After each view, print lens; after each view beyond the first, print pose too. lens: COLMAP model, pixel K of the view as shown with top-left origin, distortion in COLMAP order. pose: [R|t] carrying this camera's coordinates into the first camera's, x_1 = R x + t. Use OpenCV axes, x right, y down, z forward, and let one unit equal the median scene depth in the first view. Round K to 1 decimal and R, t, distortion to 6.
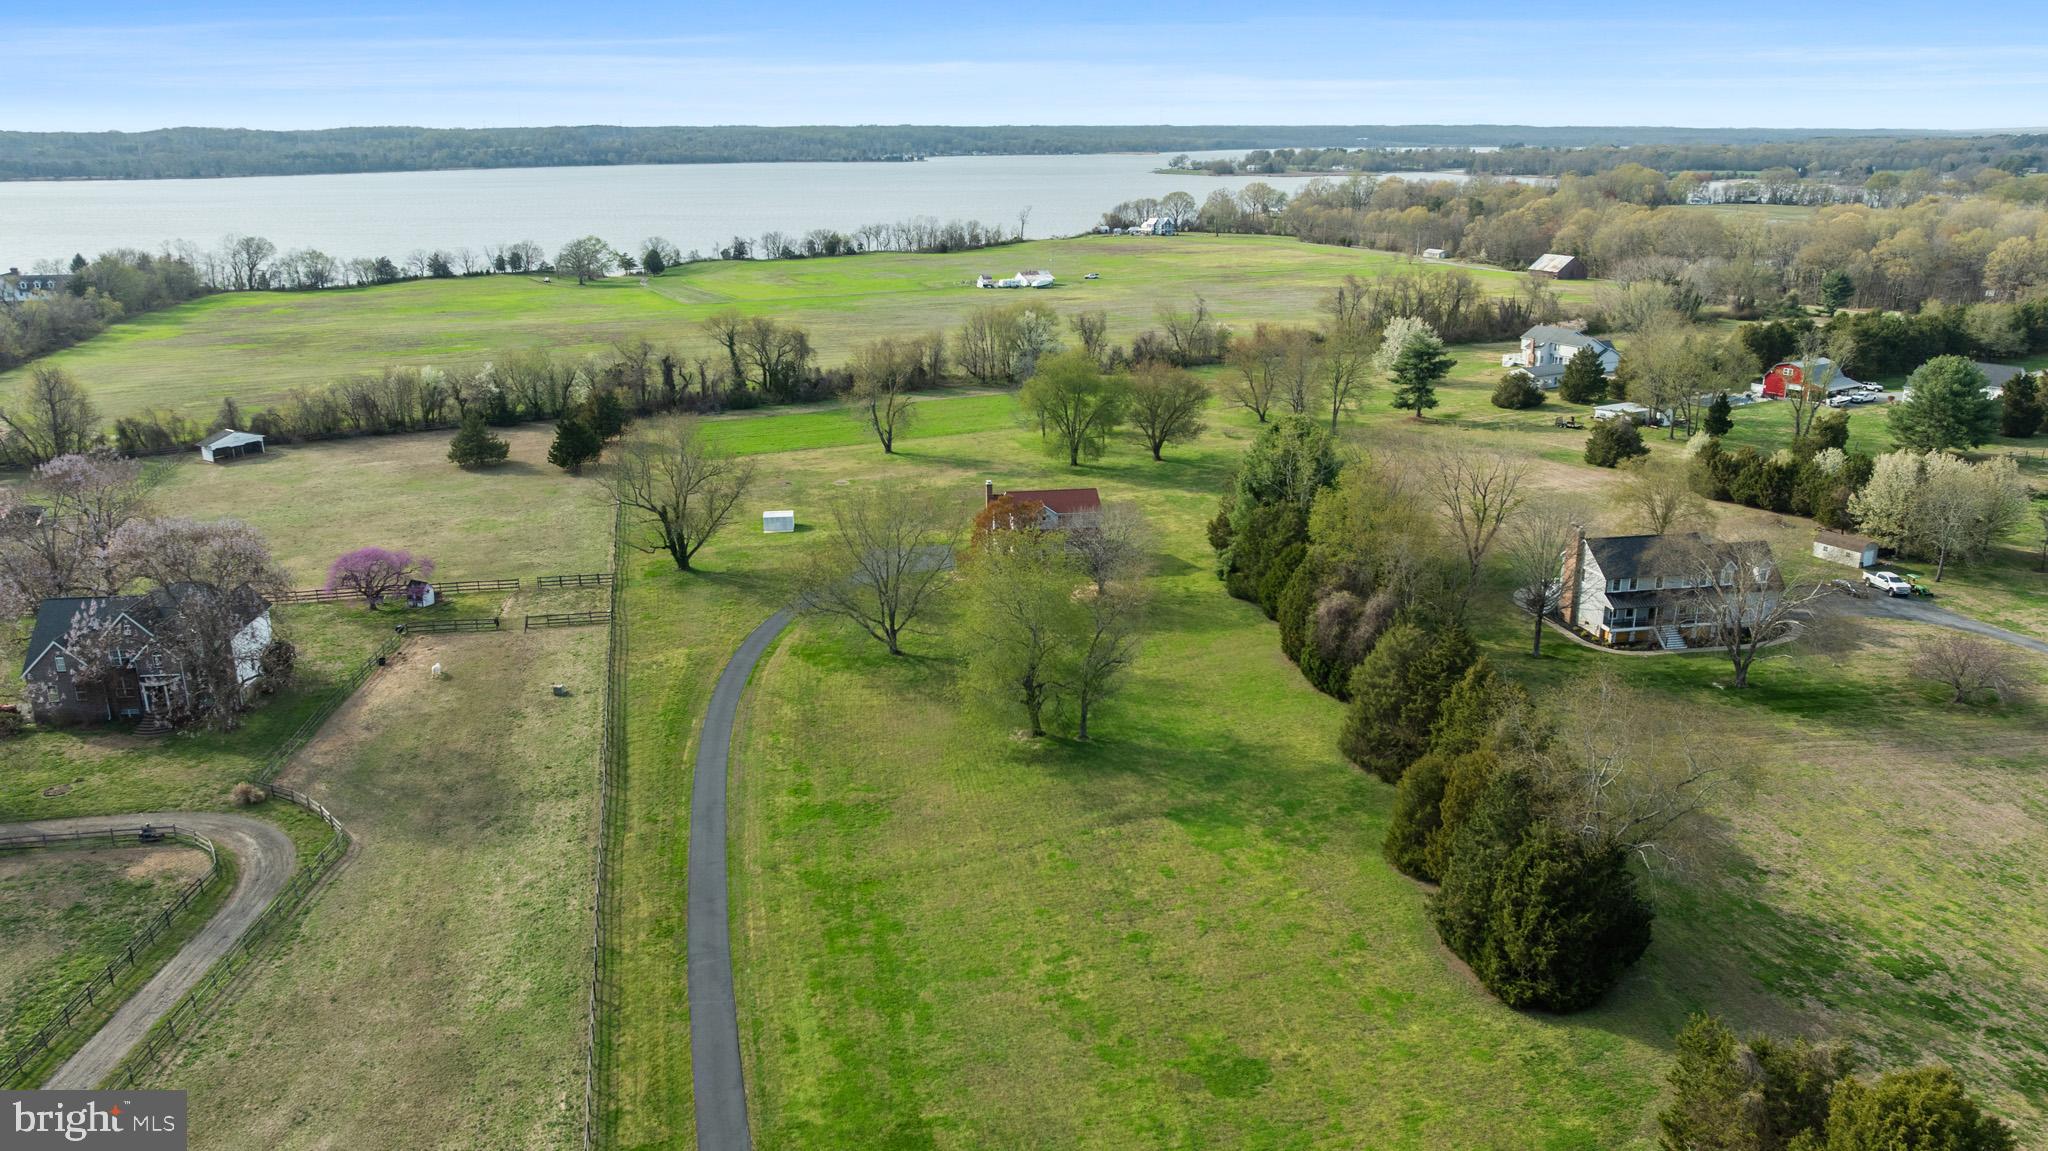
lens RADIAL K [[1457.5, 0, 1024.0], [0, 1457.5, 575.5], [0, 0, 1]] dist [-0.020856, -0.002578]
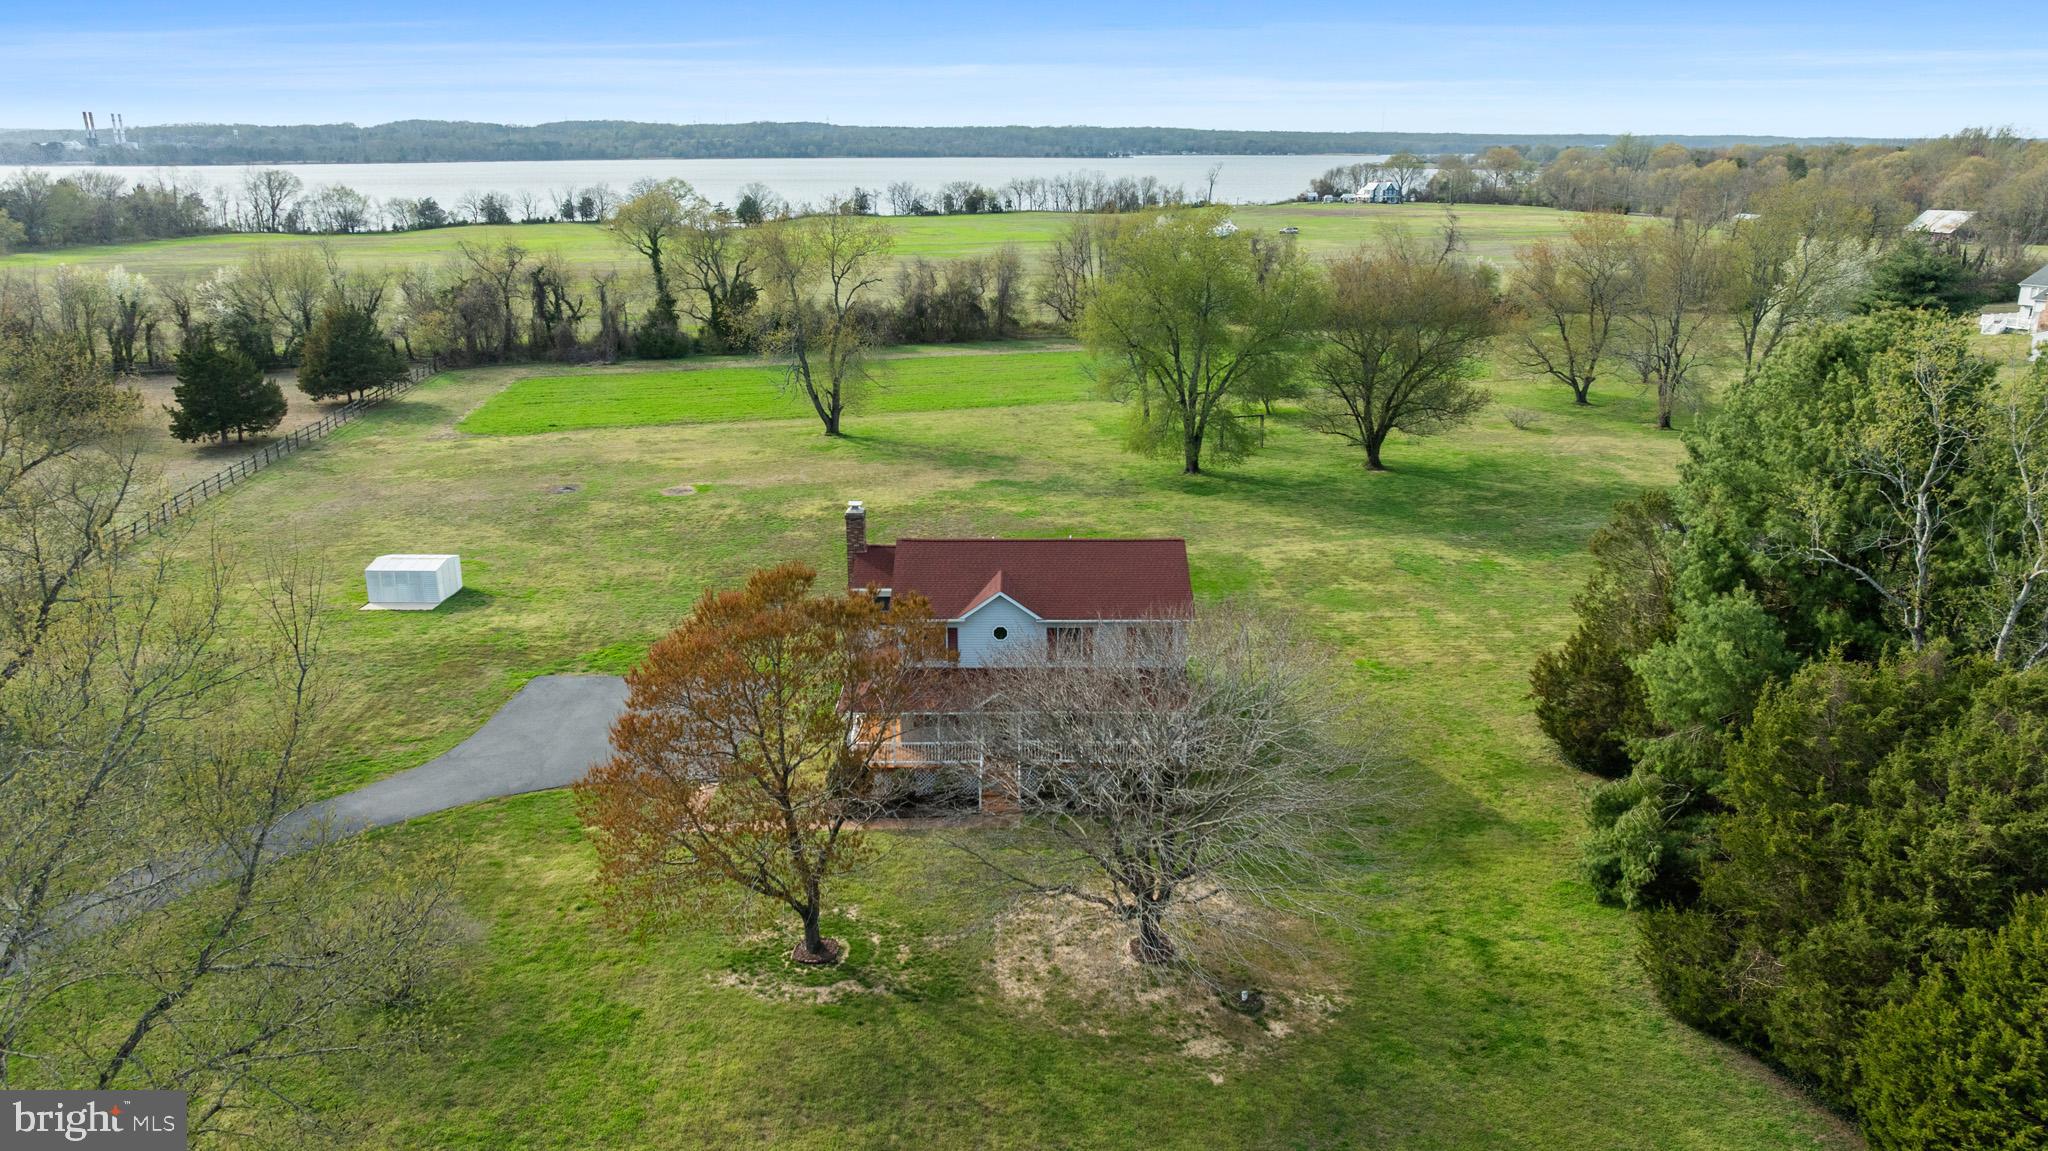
lens RADIAL K [[1457.5, 0, 1024.0], [0, 1457.5, 575.5], [0, 0, 1]] dist [-0.020856, -0.002578]
pose [[0.989960, 0.046571, -0.133454, 0.033027], [-0.047447, 0.998868, -0.003387, -0.028270], [0.133145, 0.009685, 0.991049, 0.389821]]
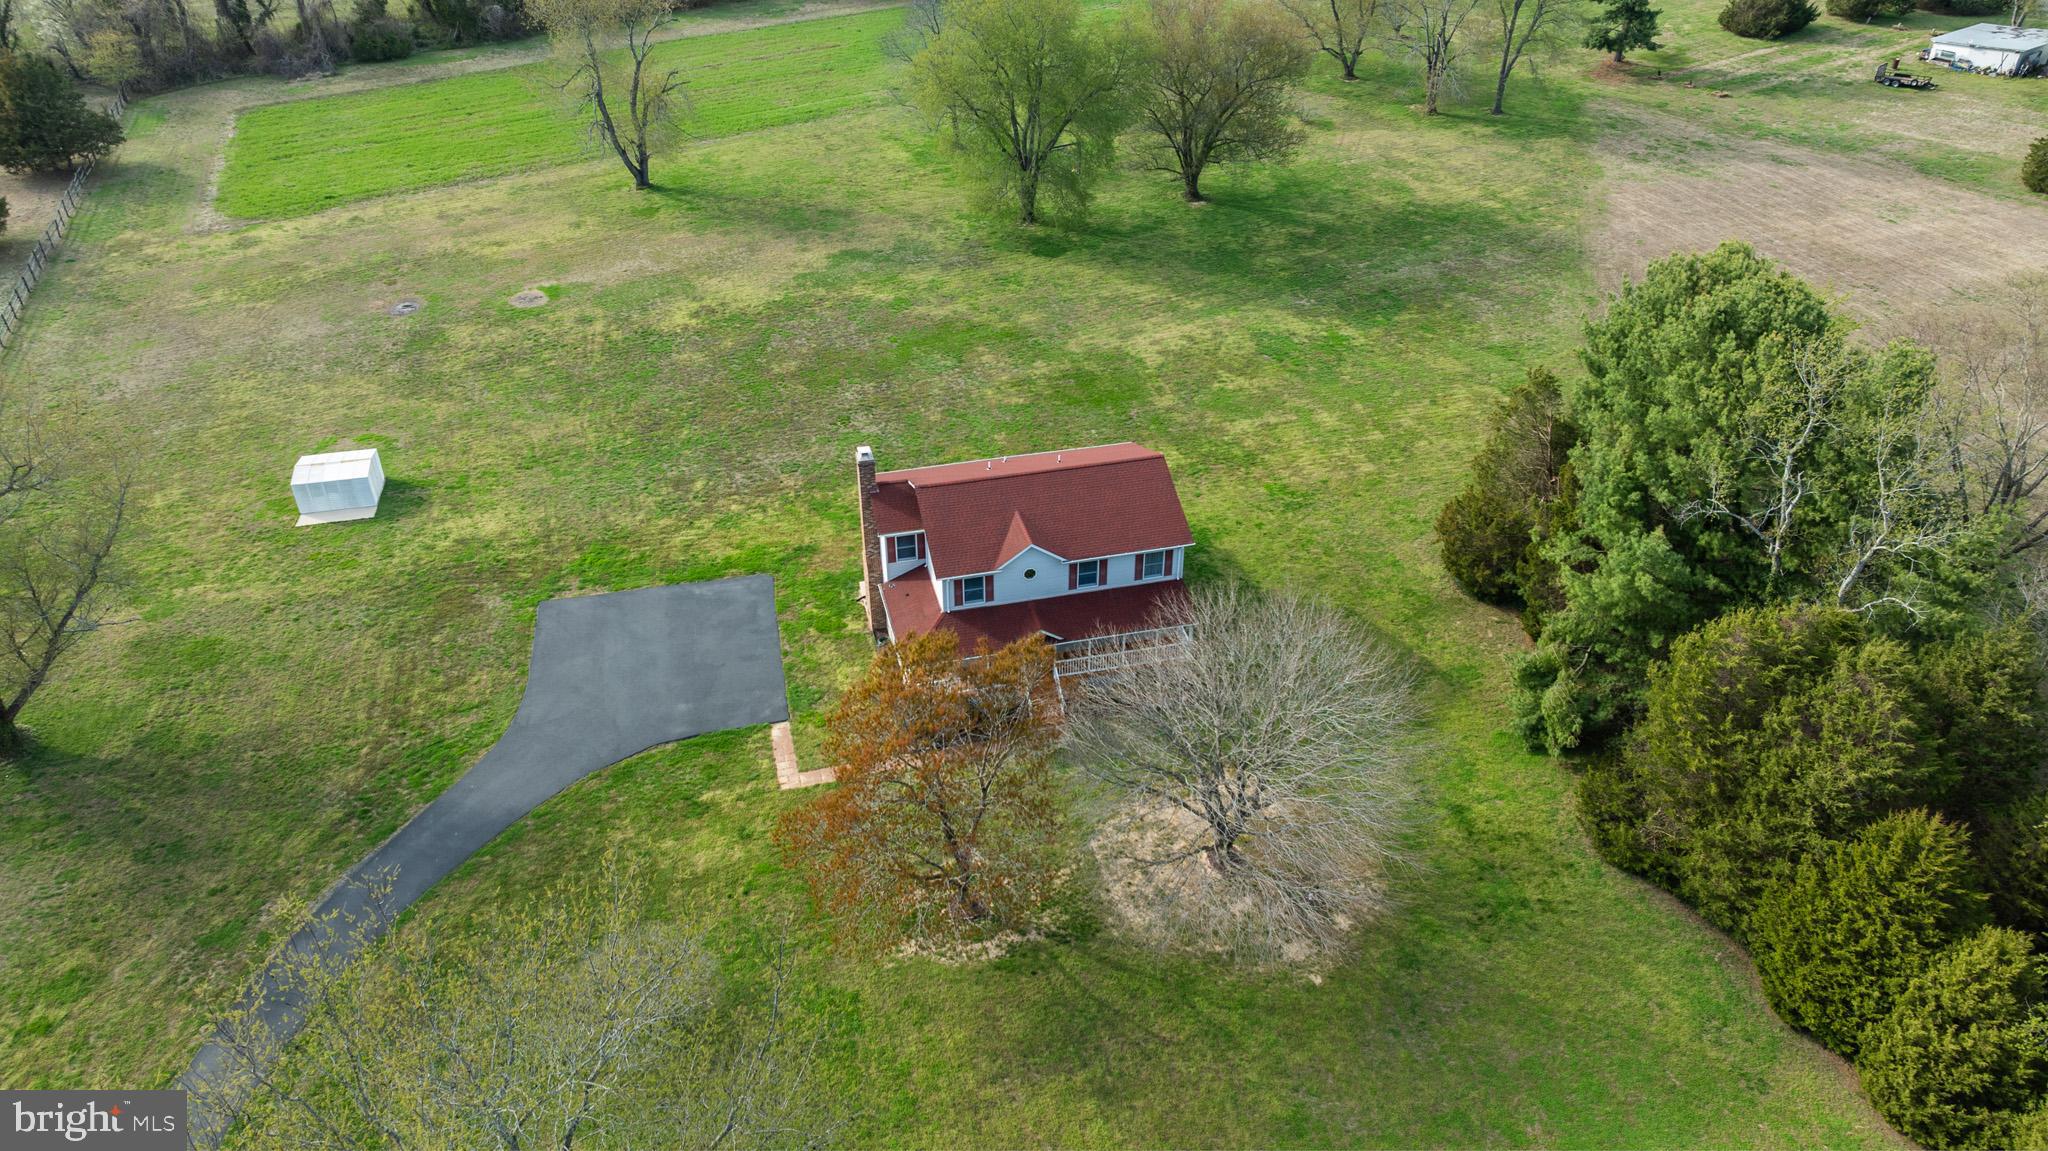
lens RADIAL K [[1446.9, 0, 1024.0], [0, 1446.9, 575.5], [0, 0, 1]] dist [-0.017608, -0.001076]
pose [[0.995384, -0.049466, 0.082237, -0.009195], [0.021959, 0.951588, 0.306592, -0.081580], [-0.093422, -0.303371, 0.948282, 0.374527]]
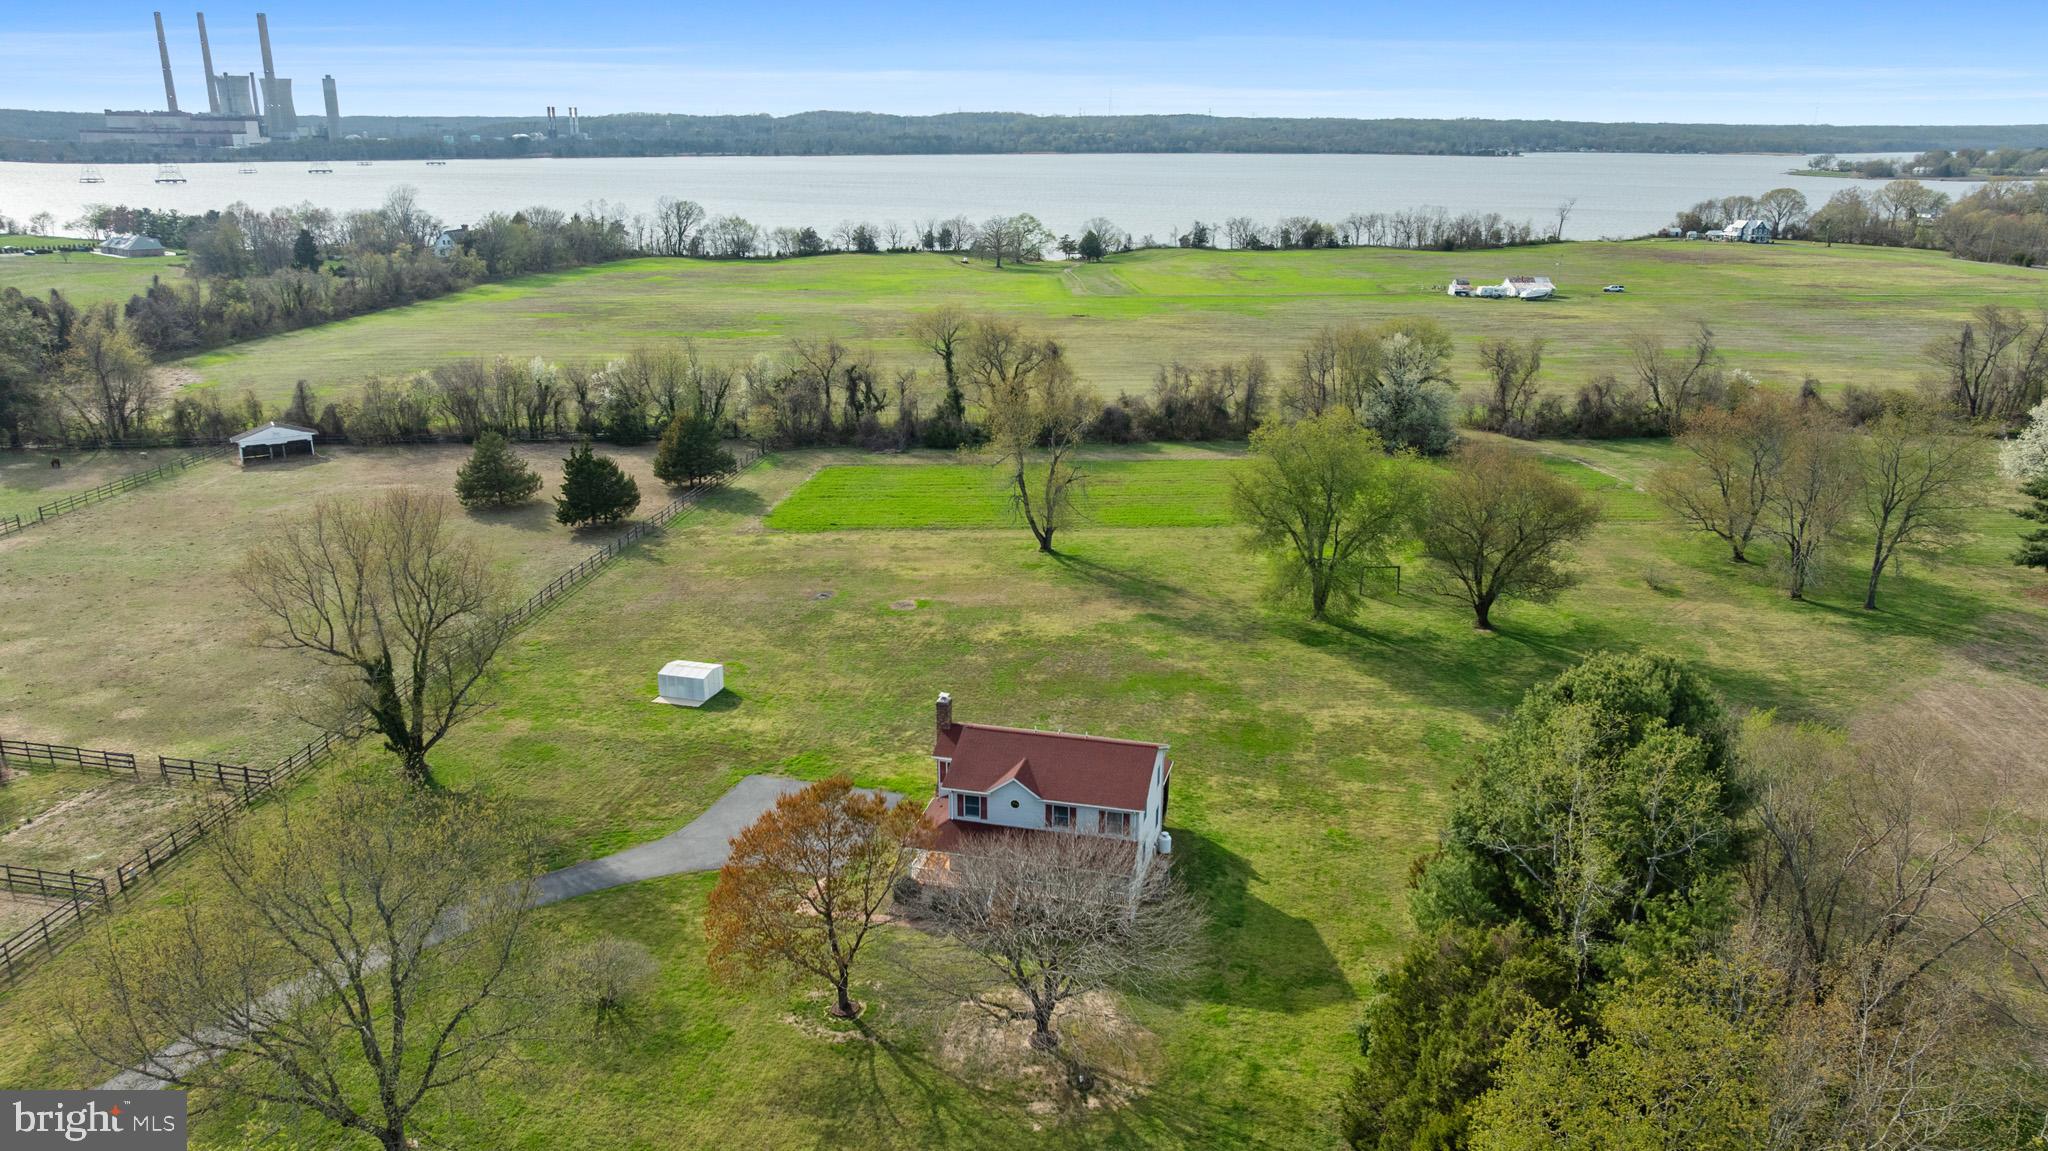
lens RADIAL K [[1459.2, 0, 1024.0], [0, 1459.2, 575.5], [0, 0, 1]] dist [-0.017042, -0.005135]
pose [[0.922940, 0.122860, -0.364812, 0.097020], [-0.121833, 0.992212, 0.025929, -0.068321], [0.365156, 0.020515, 0.930720, 0.322633]]
